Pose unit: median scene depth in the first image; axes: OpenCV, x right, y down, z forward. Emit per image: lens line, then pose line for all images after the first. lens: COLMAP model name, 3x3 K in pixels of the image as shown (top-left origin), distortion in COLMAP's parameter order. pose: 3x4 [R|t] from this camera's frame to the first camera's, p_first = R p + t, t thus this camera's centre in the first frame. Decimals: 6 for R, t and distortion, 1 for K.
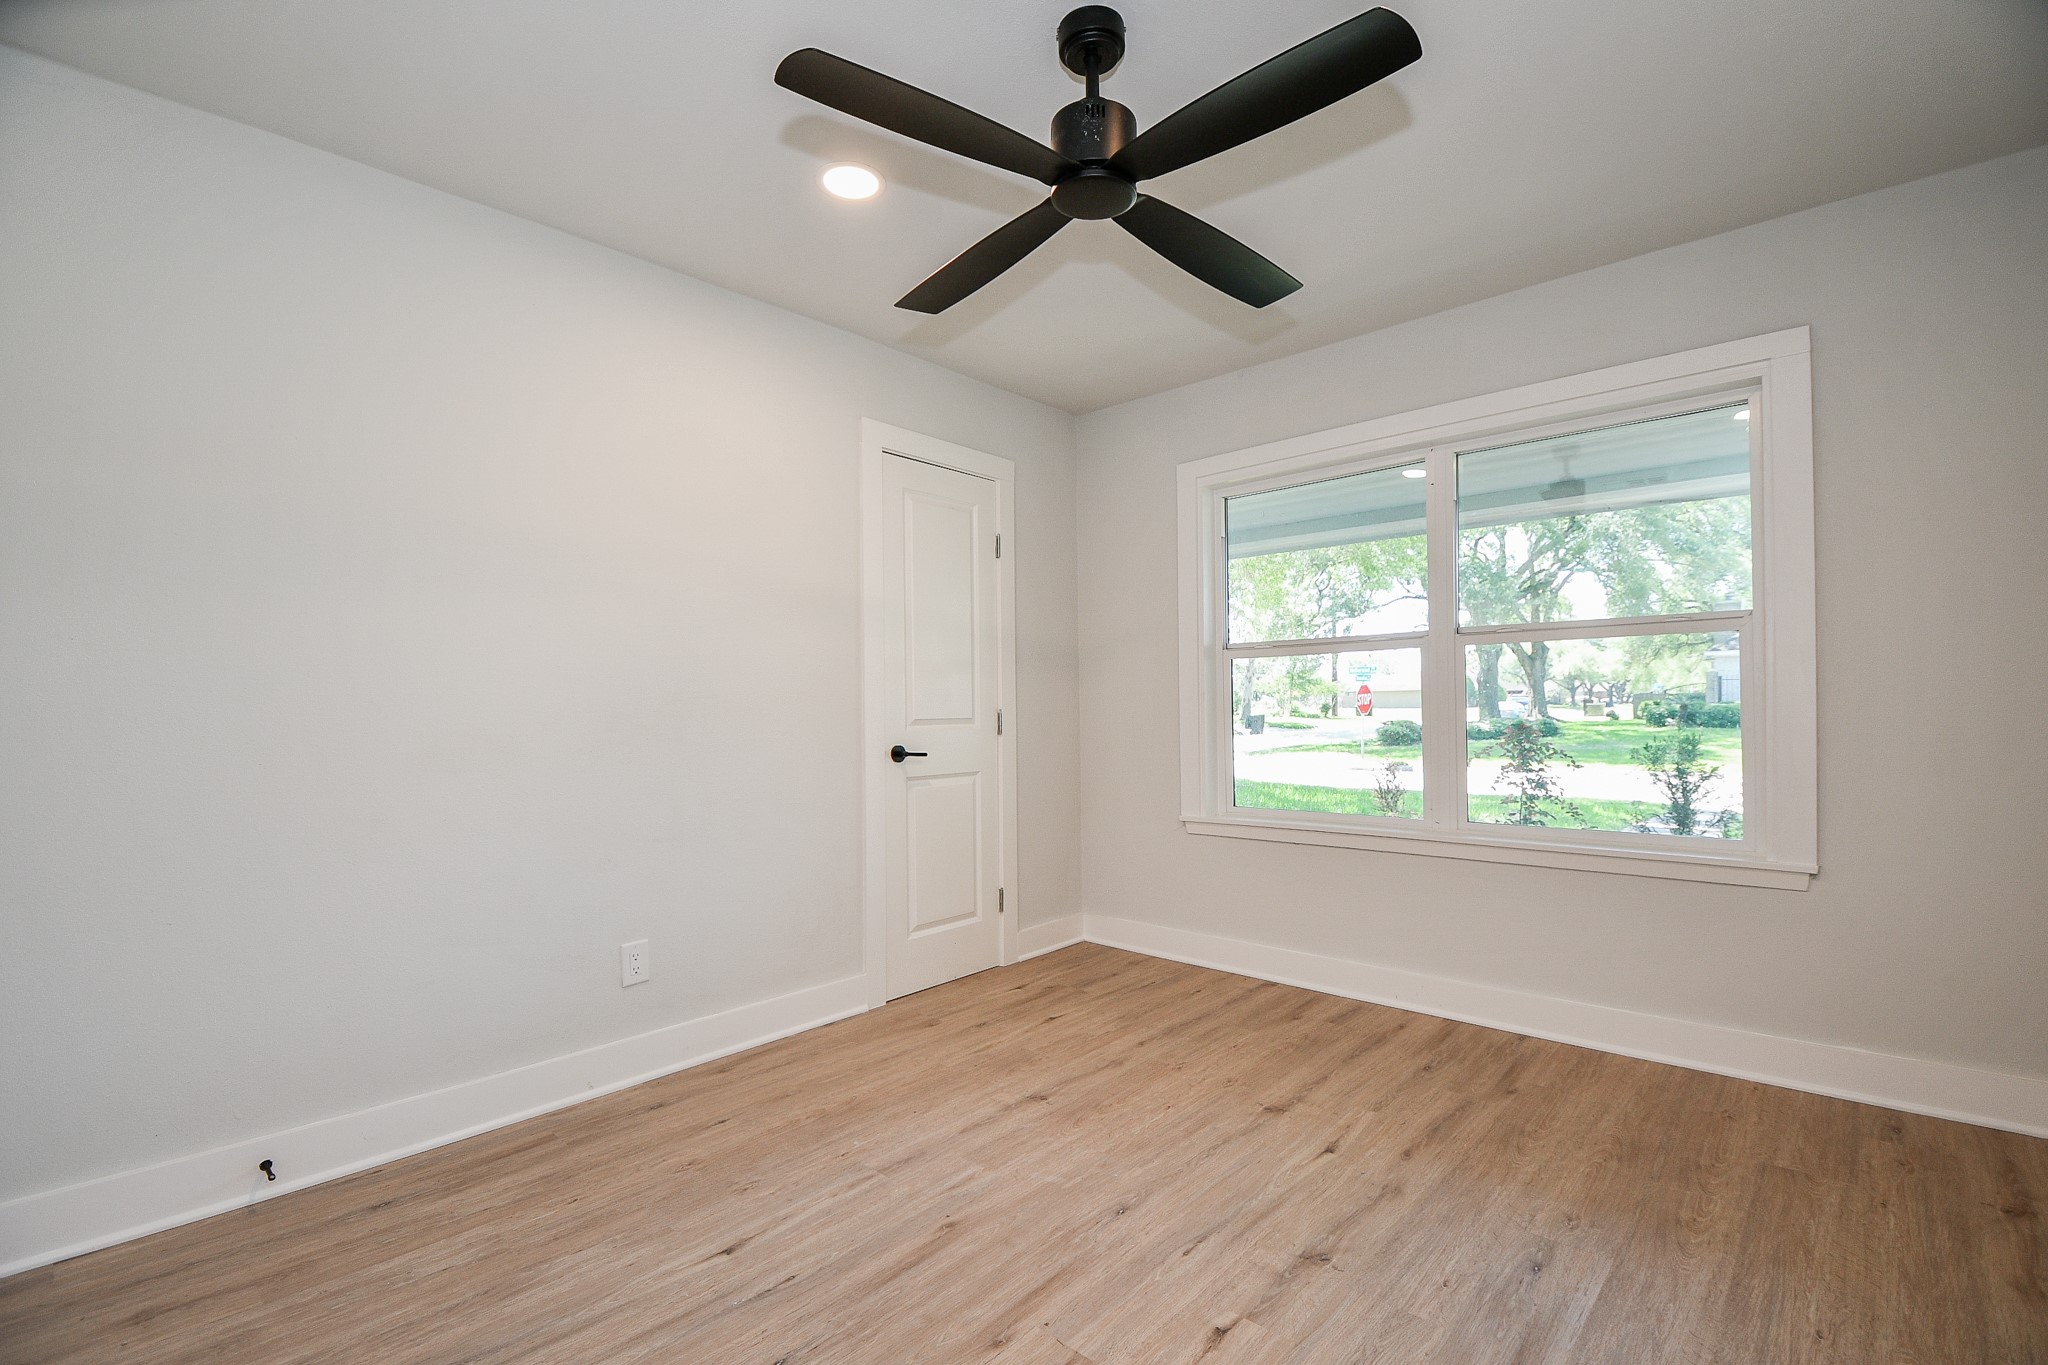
lens RADIAL K [[896.1, 0, 1020.2], [0, 896.1, 694.1], [0, 0, 1]] dist [-0.019337, -0.003203]
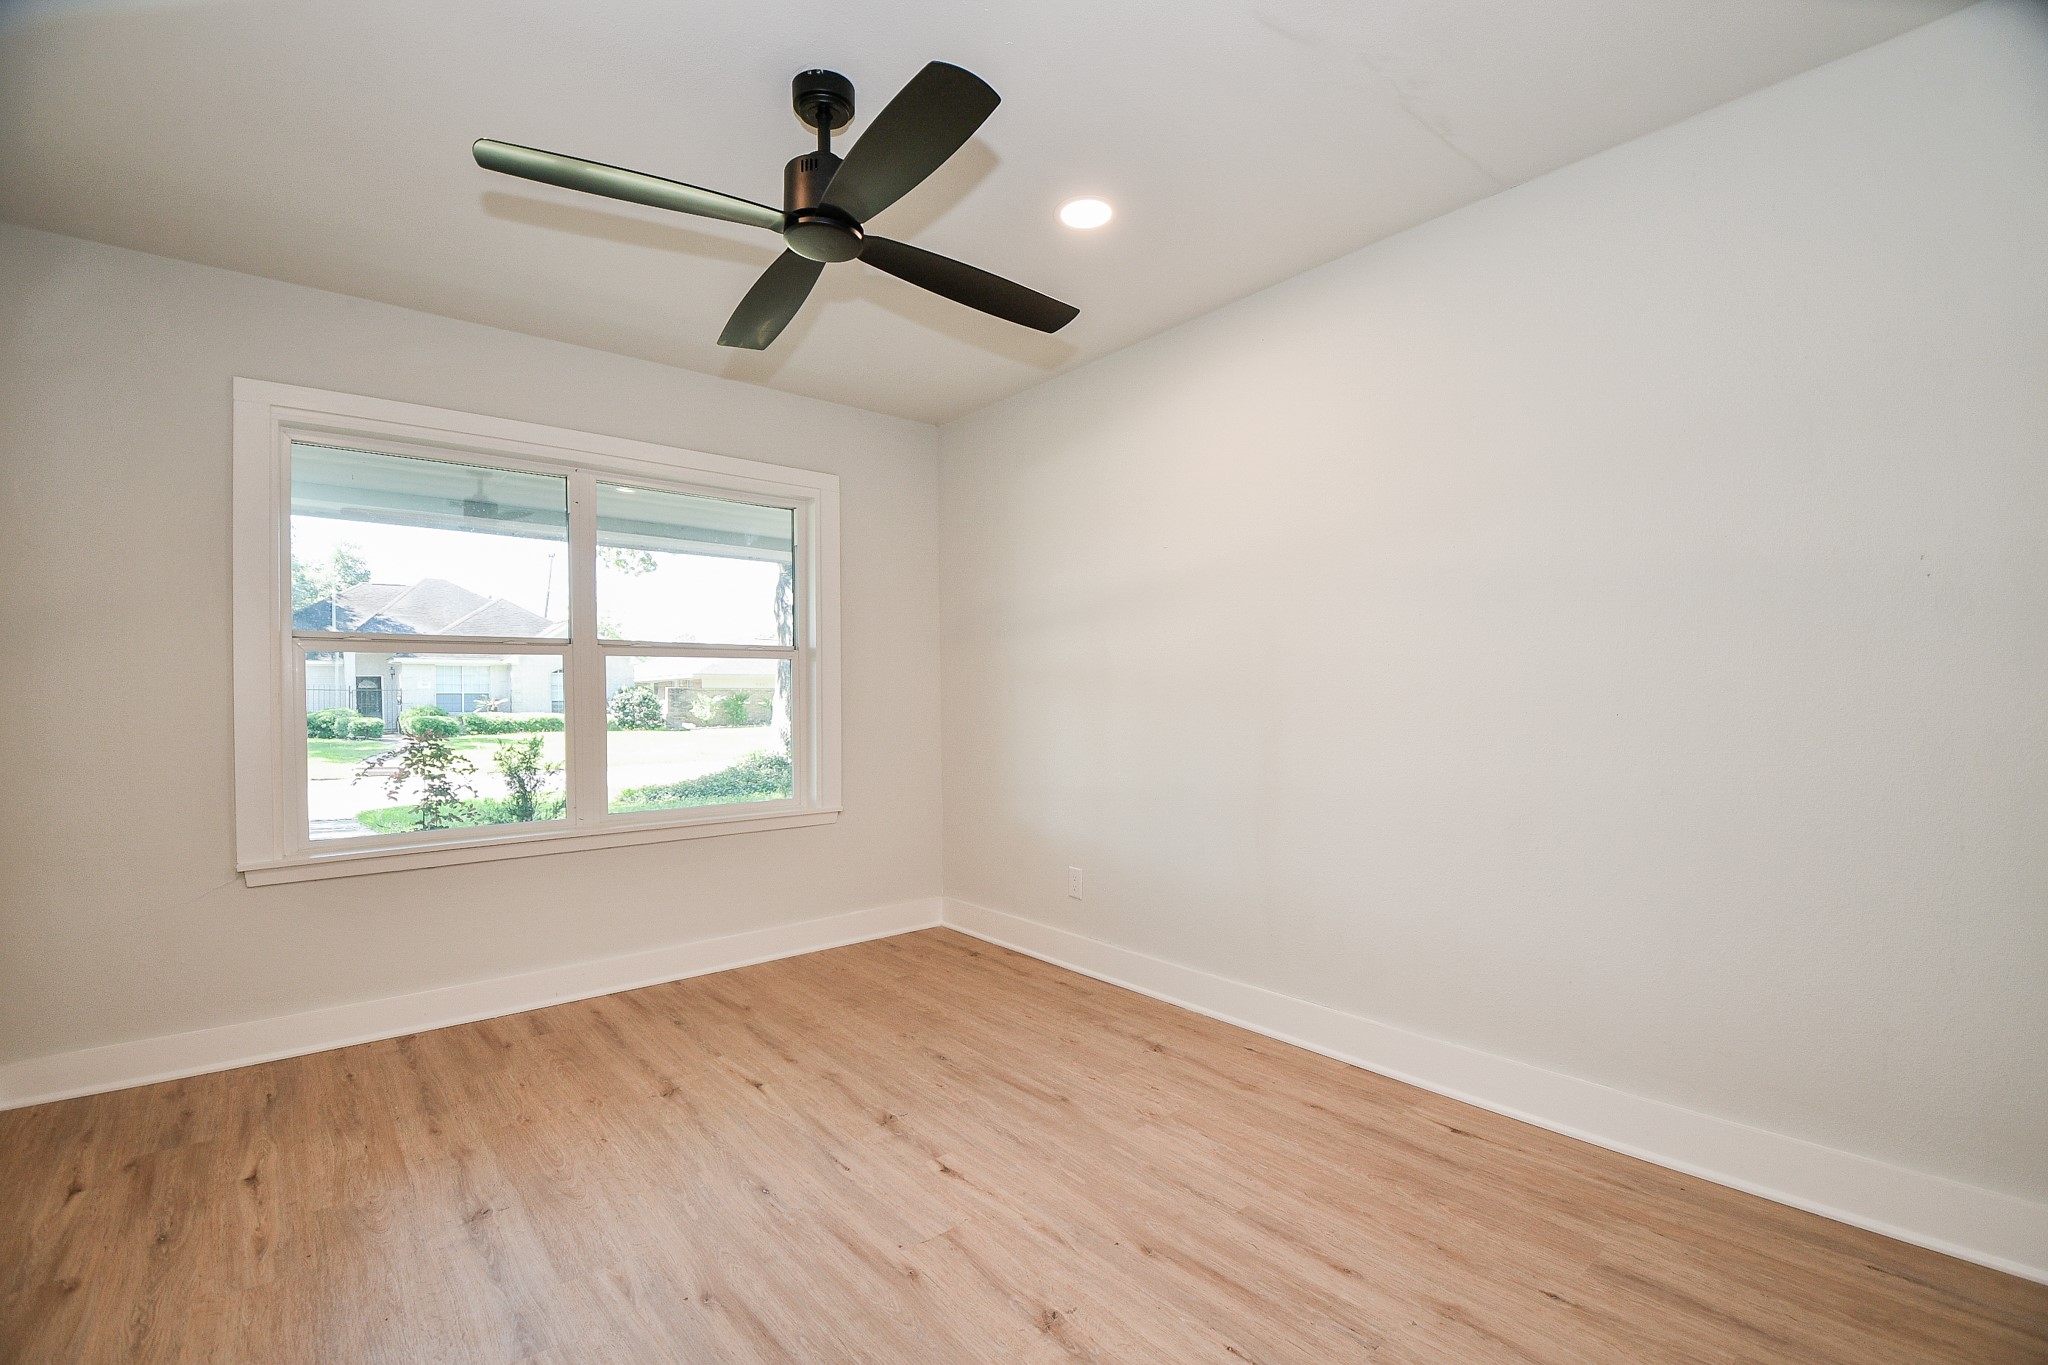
lens RADIAL K [[896.1, 0, 1020.0], [0, 896.1, 680.0], [0, 0, 1]] dist [-0.019337, -0.003203]
pose [[0.144170, 0.028756, 0.989135, -0.657368], [0.000490, 0.999575, -0.029131, 0.010887], [-0.989553, 0.004684, 0.144095, 0.408165]]
